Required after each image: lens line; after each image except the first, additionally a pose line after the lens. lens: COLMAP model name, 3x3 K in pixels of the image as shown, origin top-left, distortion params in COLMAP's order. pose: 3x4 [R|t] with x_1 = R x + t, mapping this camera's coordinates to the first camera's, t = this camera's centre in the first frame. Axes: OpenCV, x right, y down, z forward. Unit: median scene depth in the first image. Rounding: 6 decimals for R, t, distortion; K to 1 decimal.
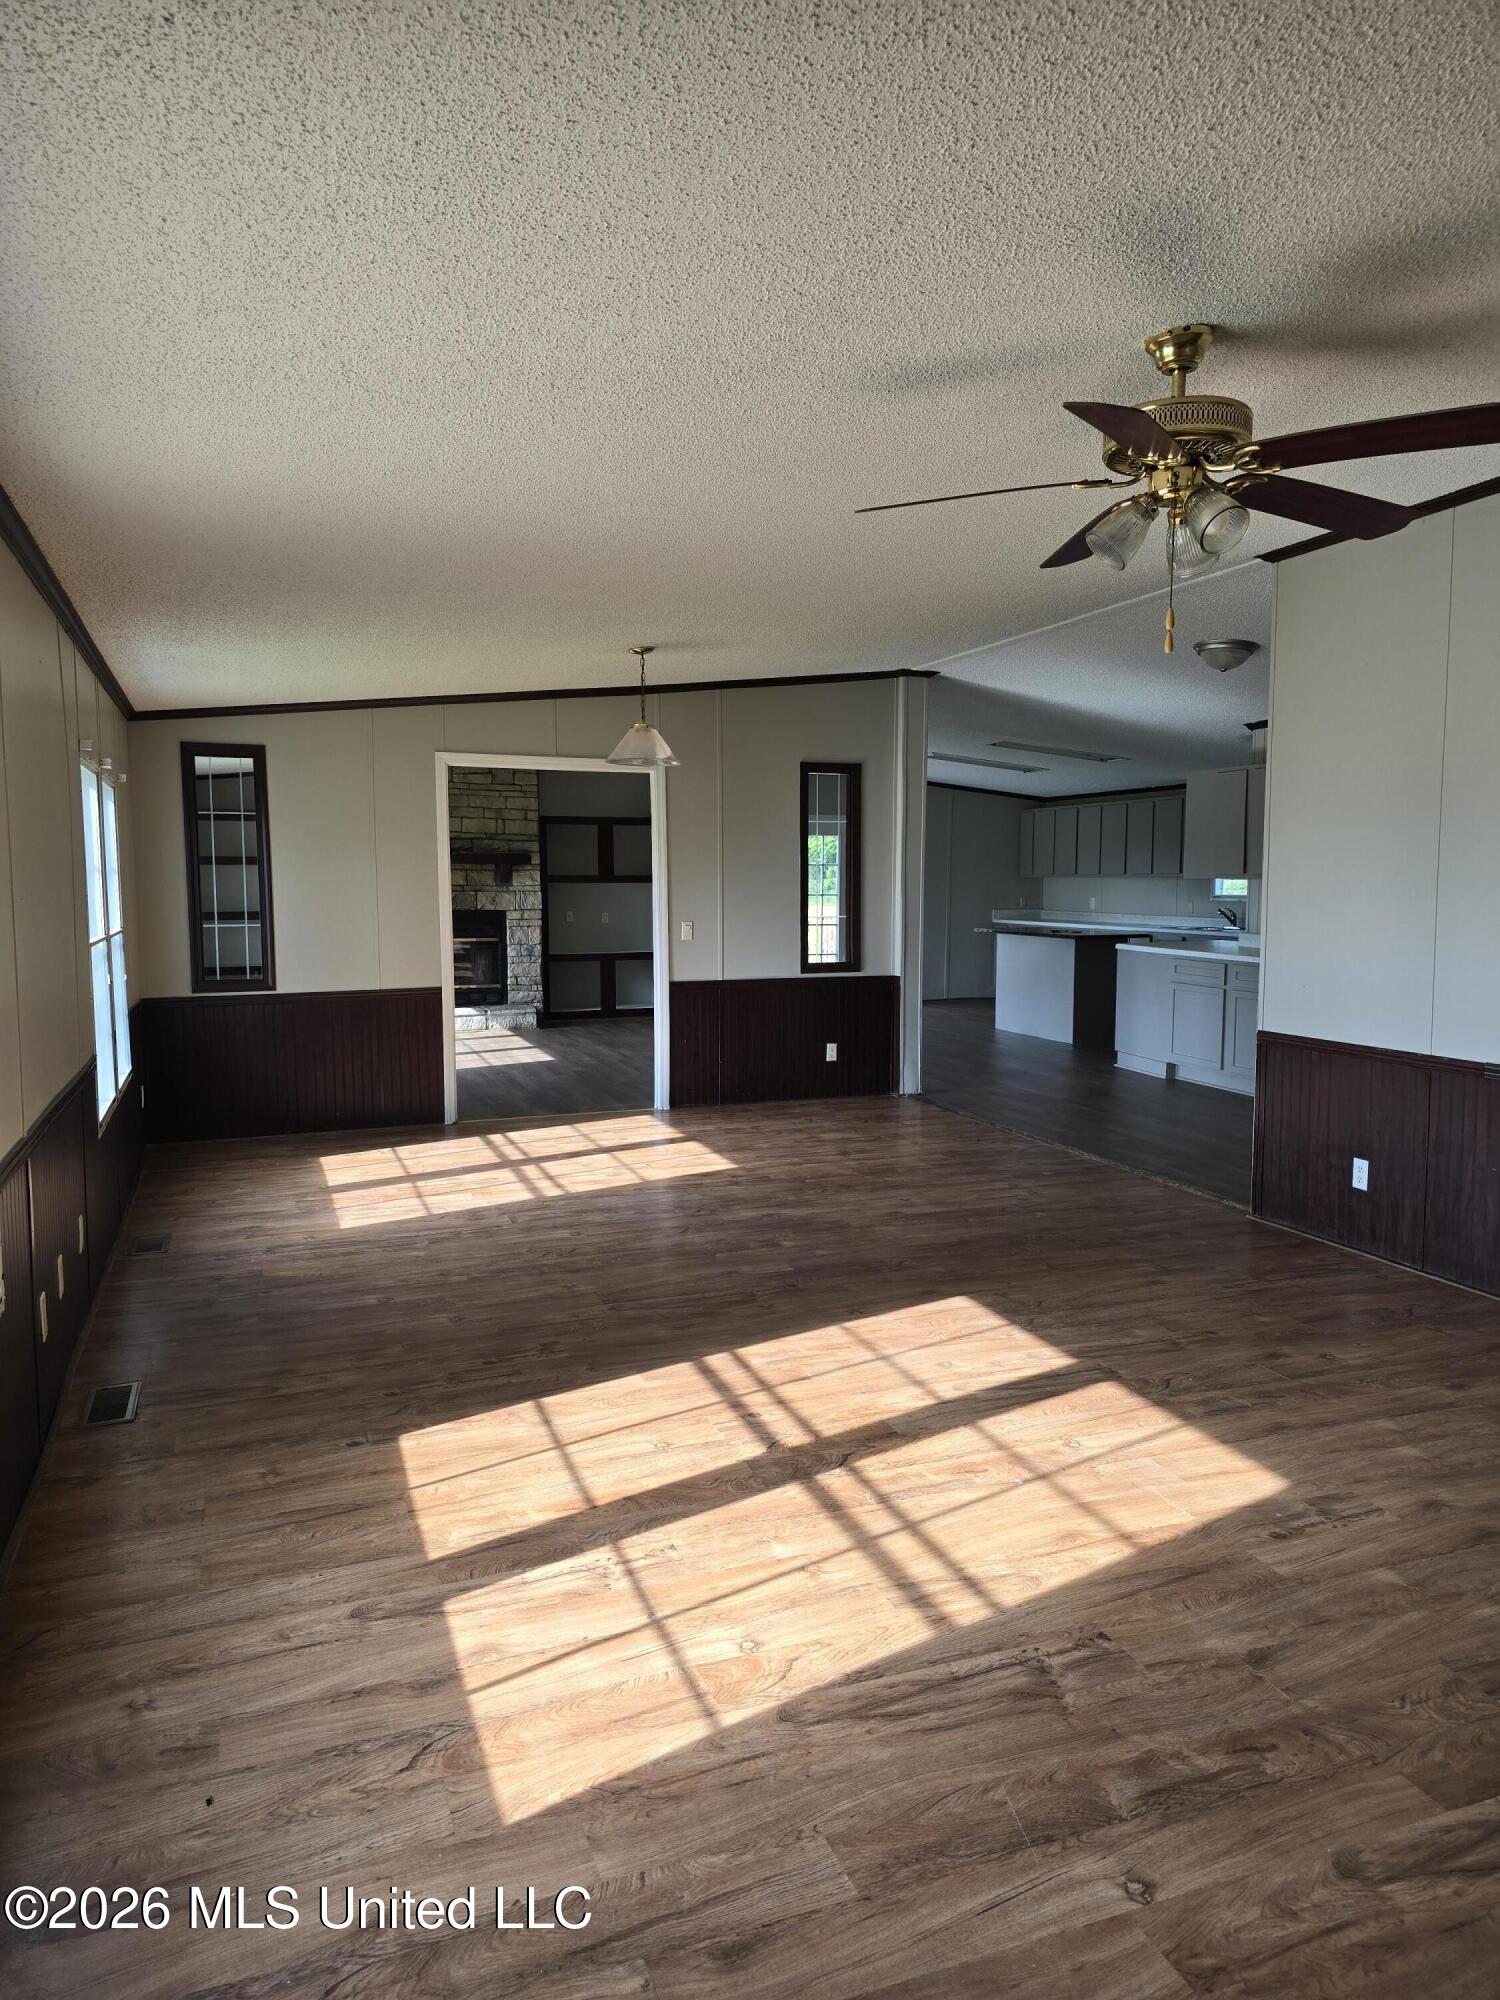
lens RADIAL K [[1344.5, 0, 762.7], [0, 1344.5, 1006.1], [0, 0, 1]] dist [0.063737, -0.071300]
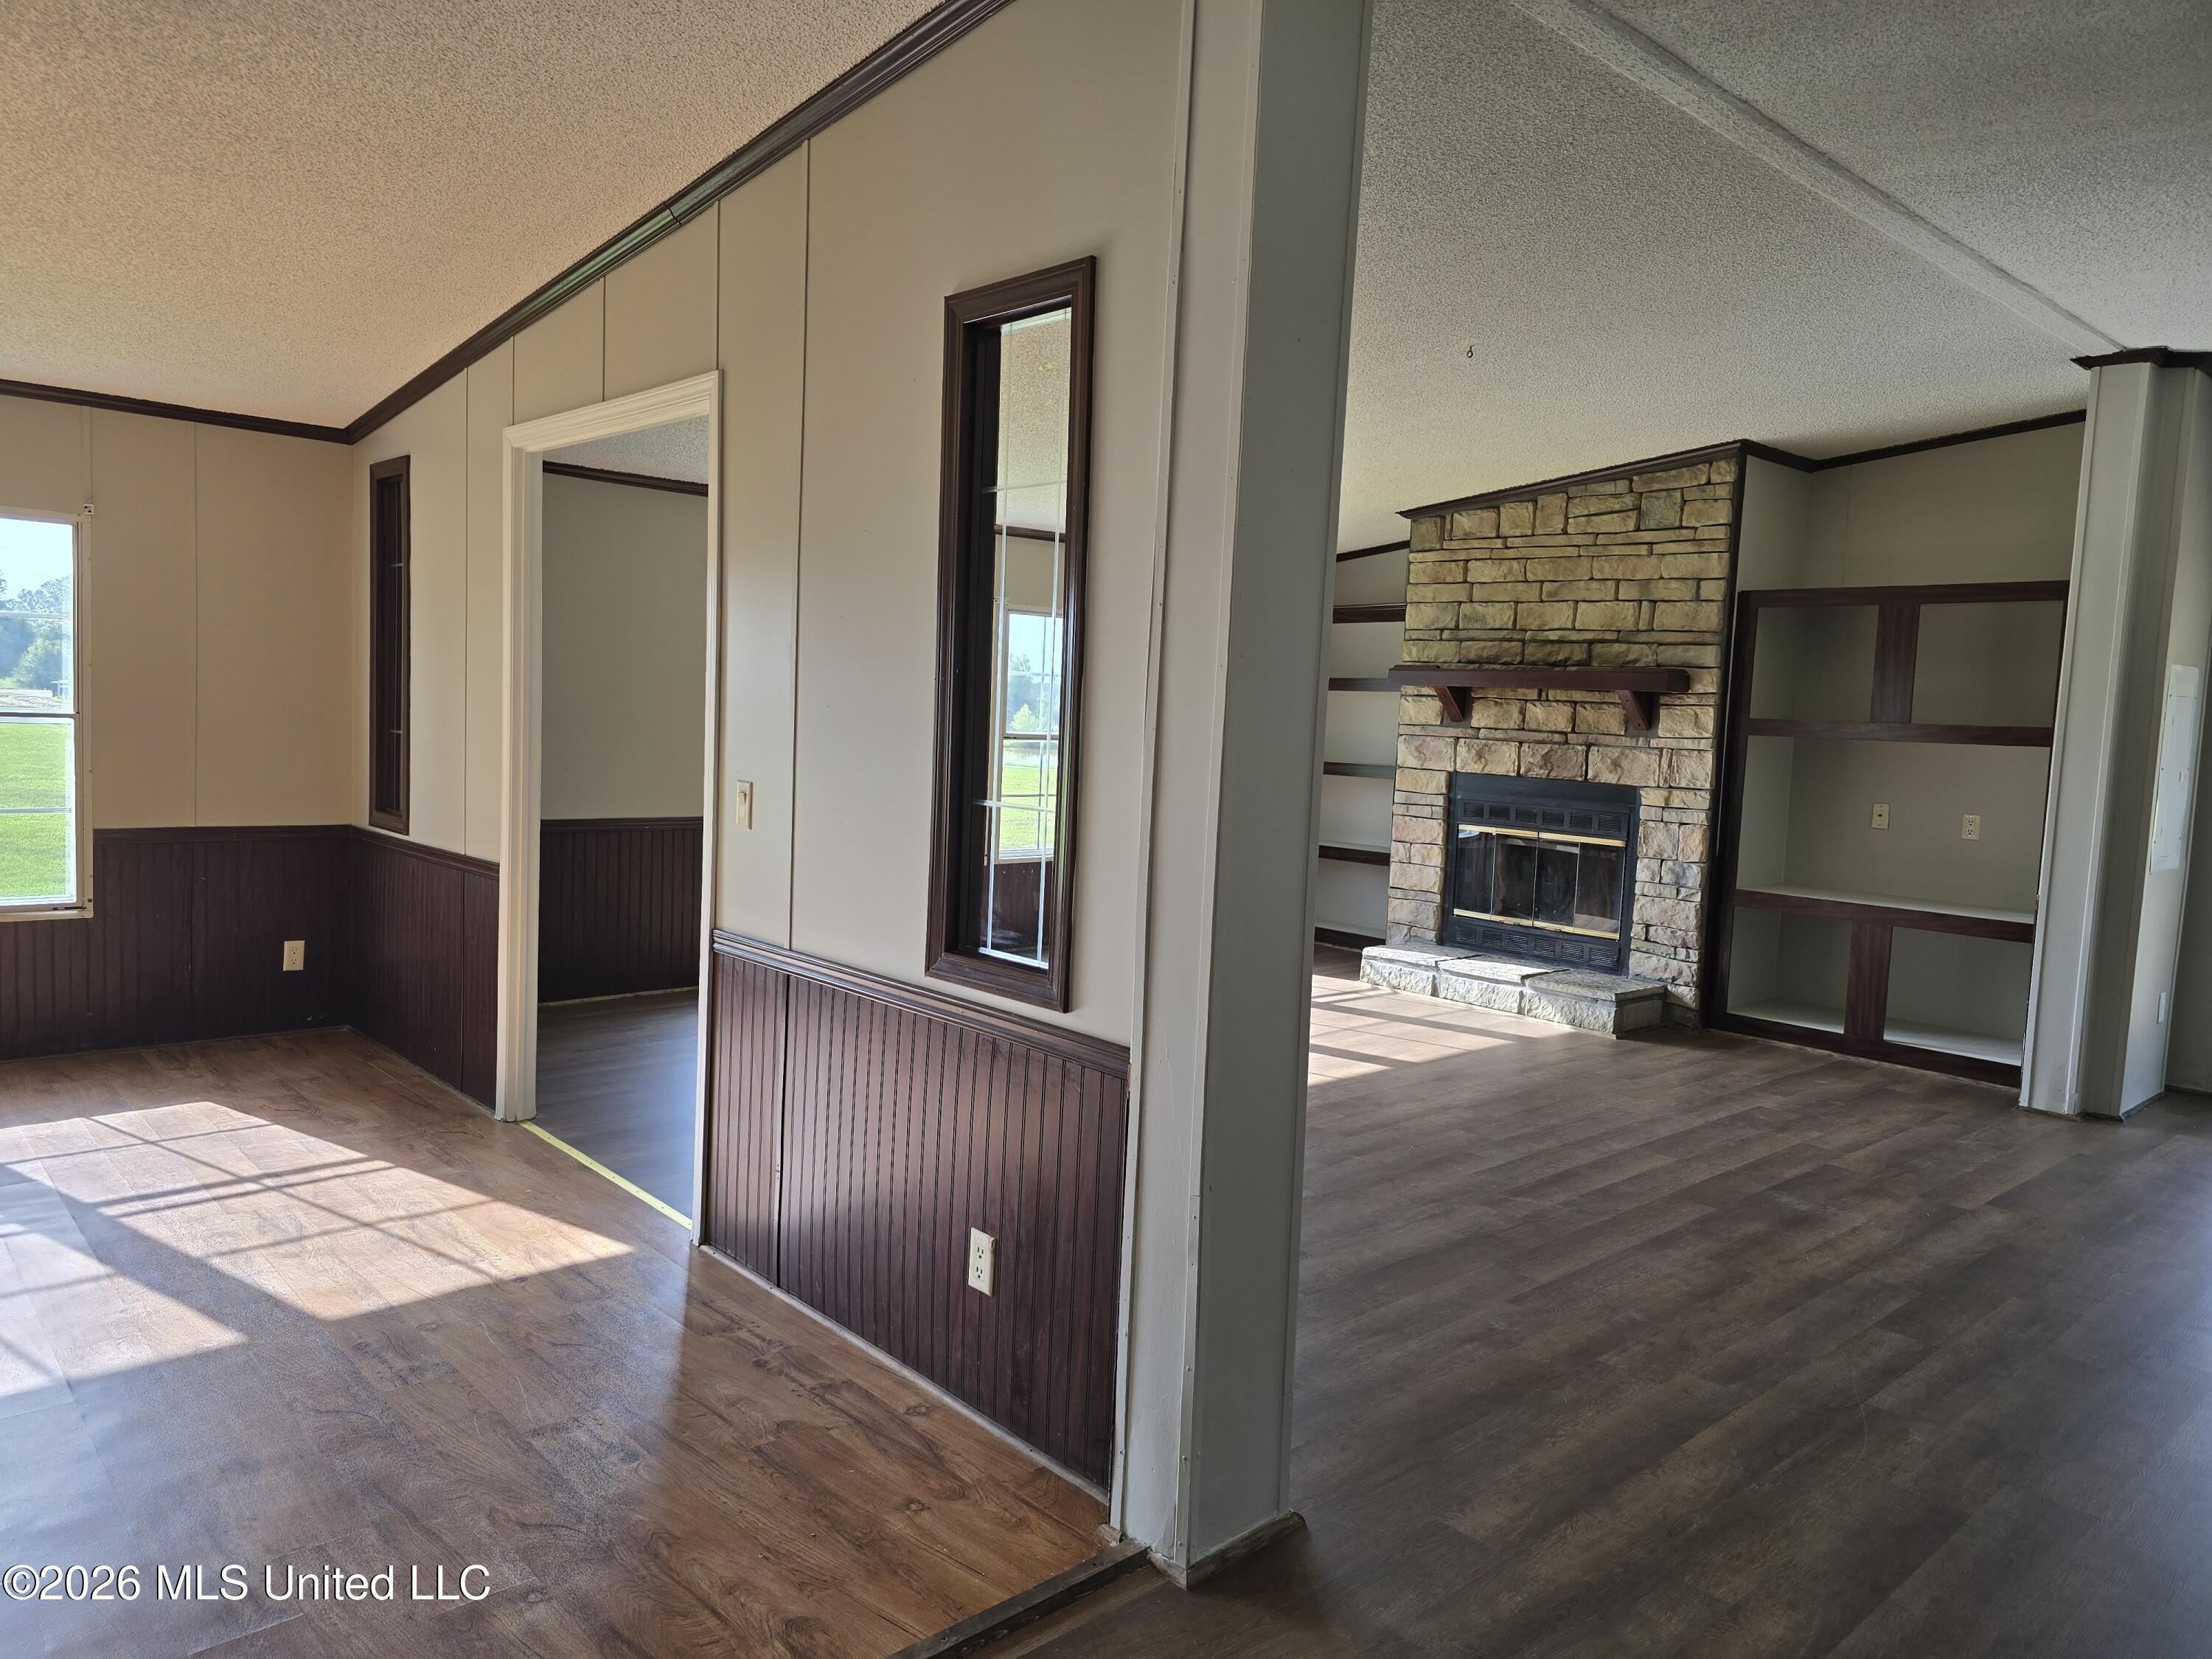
lens RADIAL K [[1487.0, 0, 1063.1], [0, 1487.0, 821.2], [0, 0, 1]] dist [0.063737, -0.071300]
pose [[0.341550, 0.088851, -0.935654, 0.246970], [-0.136665, 0.989636, 0.044089, -0.053763], [0.929874, 0.112812, 0.350153, 0.613326]]
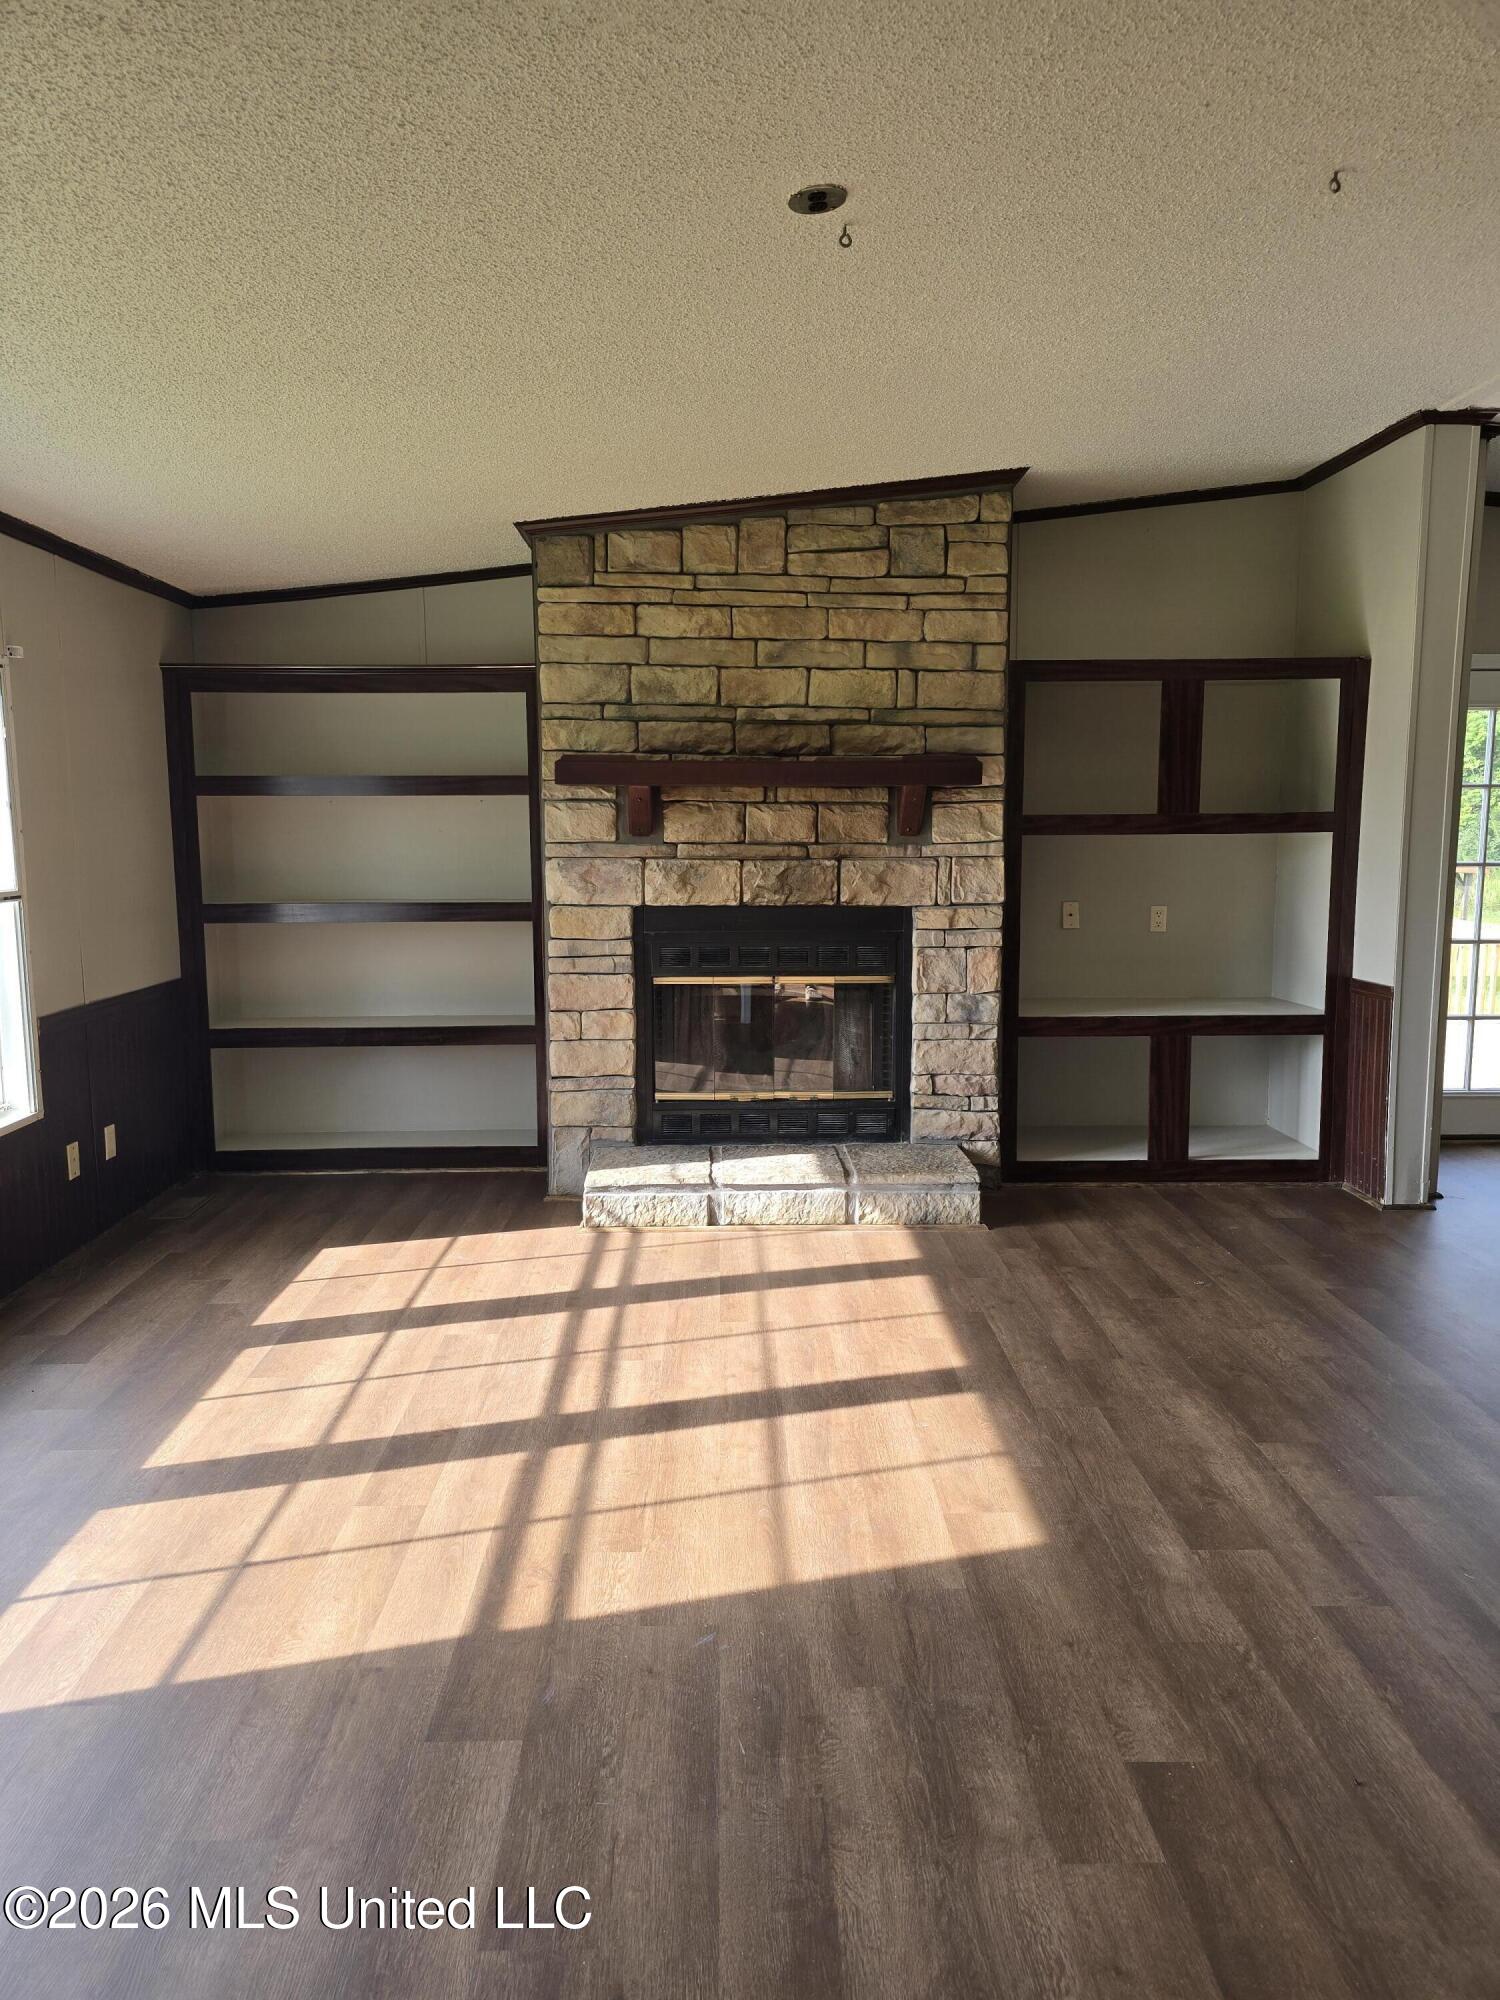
lens RADIAL K [[1344.5, 0, 733.3], [0, 1344.5, 986.8], [0, 0, 1]] dist [0.063737, -0.071300]
pose [[0.938206, 0.037858, -0.344001, -0.103619], [-0.031385, 0.999210, 0.024367, -0.055354], [0.344652, -0.012065, 0.938653, 0.612847]]
